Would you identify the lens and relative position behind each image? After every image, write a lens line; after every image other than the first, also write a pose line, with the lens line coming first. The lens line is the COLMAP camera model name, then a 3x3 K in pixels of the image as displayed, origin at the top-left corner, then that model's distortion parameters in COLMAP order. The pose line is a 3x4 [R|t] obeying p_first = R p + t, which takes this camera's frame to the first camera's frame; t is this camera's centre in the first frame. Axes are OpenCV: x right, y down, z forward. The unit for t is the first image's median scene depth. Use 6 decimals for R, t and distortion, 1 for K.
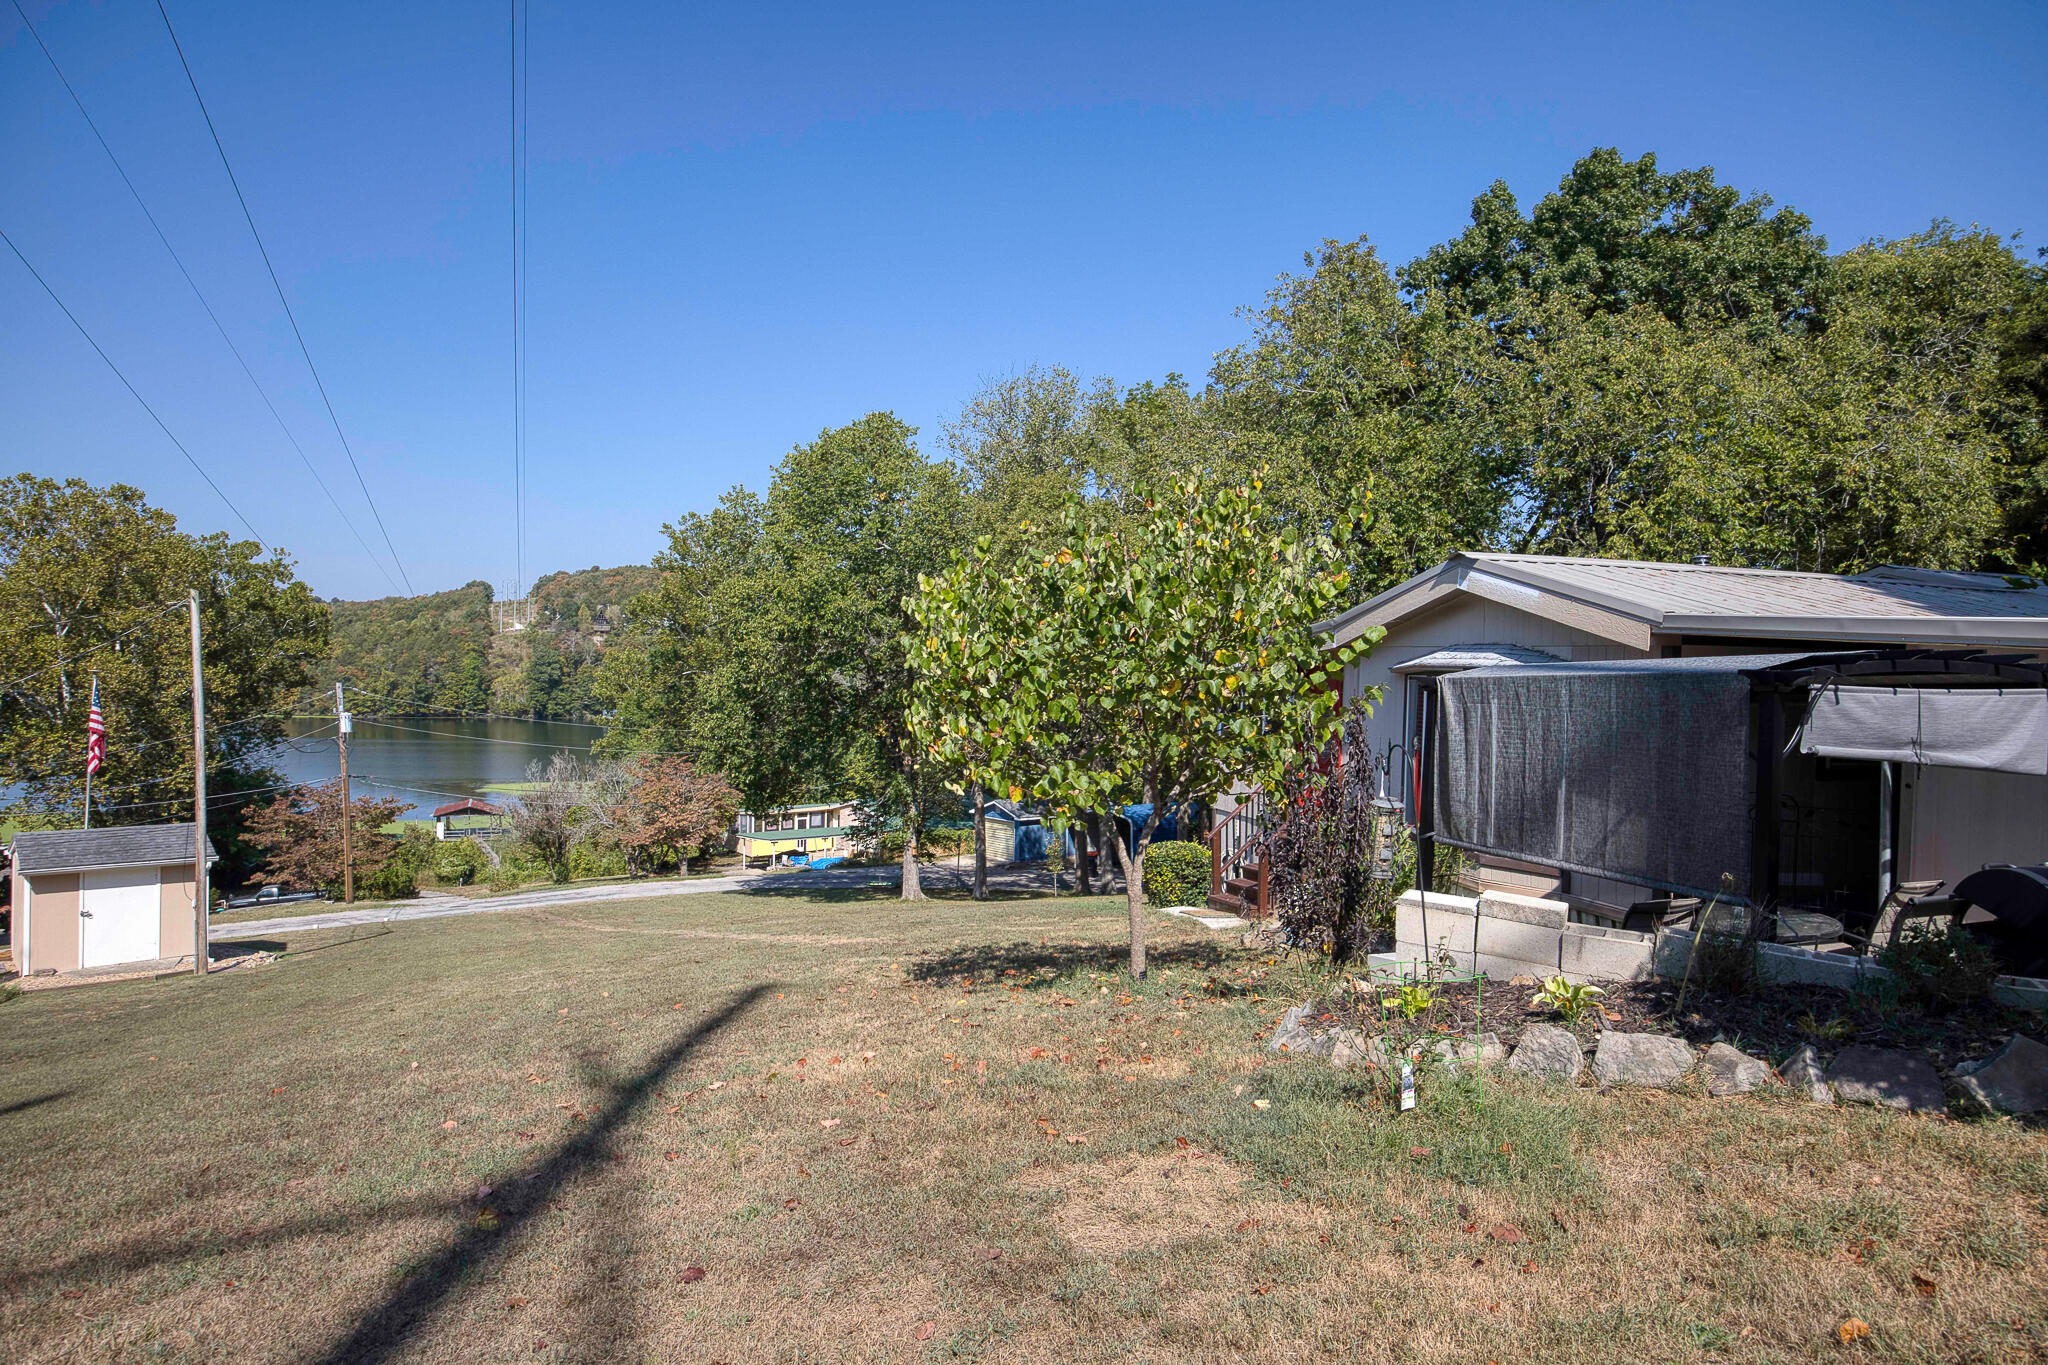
lens RADIAL K [[1110.3, 0, 1025.6], [0, 1110.3, 686.6], [0, 0, 1]] dist [-0.026527, 0.000817]
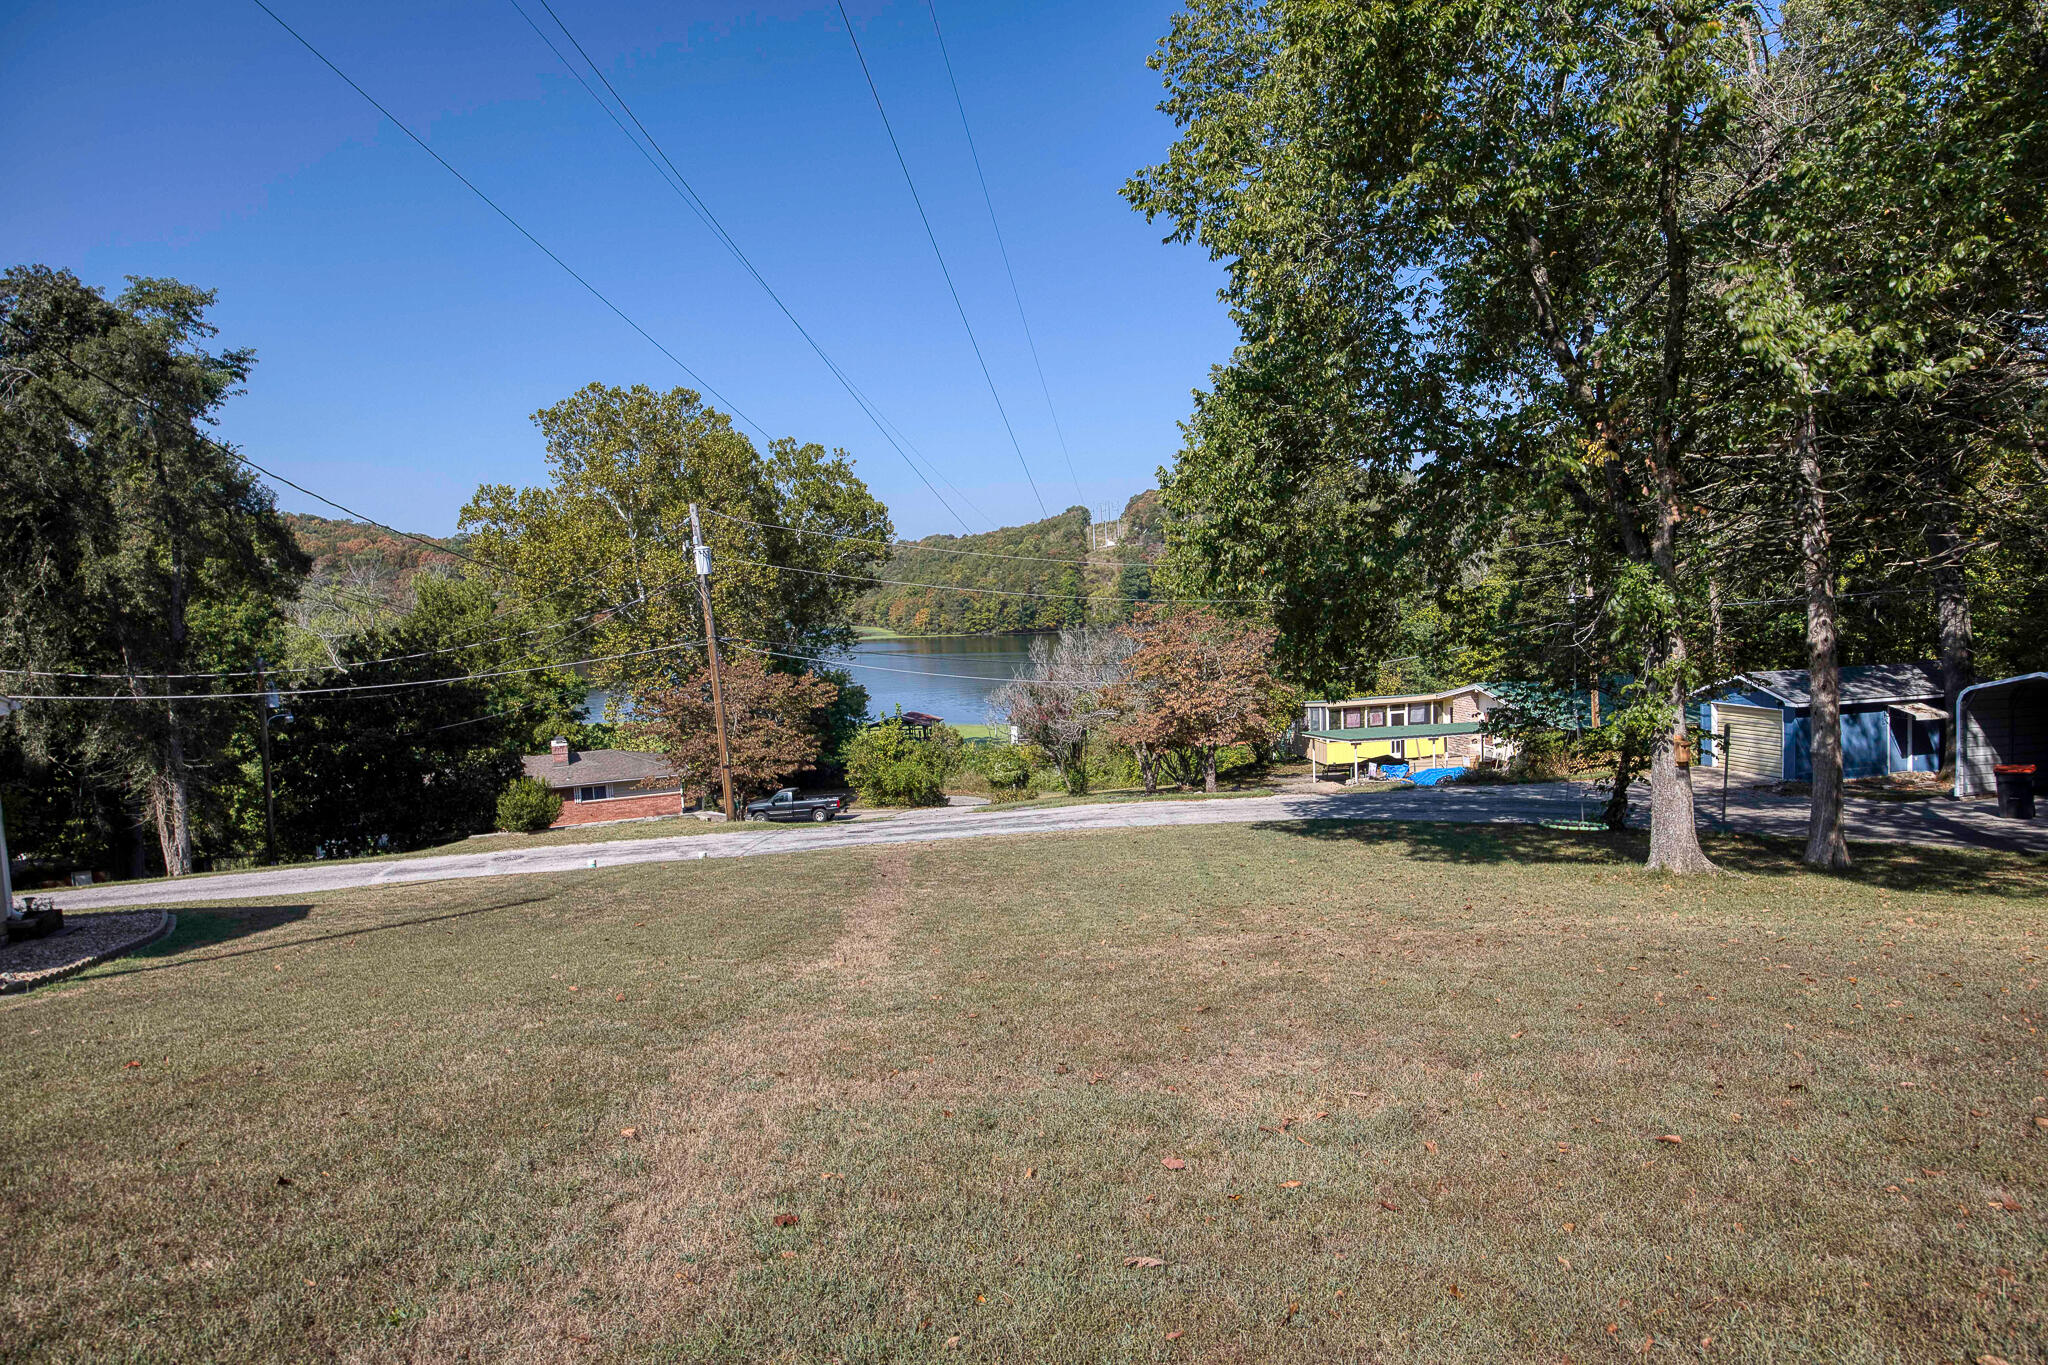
lens RADIAL K [[1110.3, 0, 1032.8], [0, 1110.3, 690.9], [0, 0, 1]] dist [-0.026527, 0.000817]
pose [[0.869491, -0.014754, -0.493728, -0.057502], [0.056238, 0.996011, 0.069277, 0.045351], [0.490736, -0.088002, 0.866853, 0.288280]]
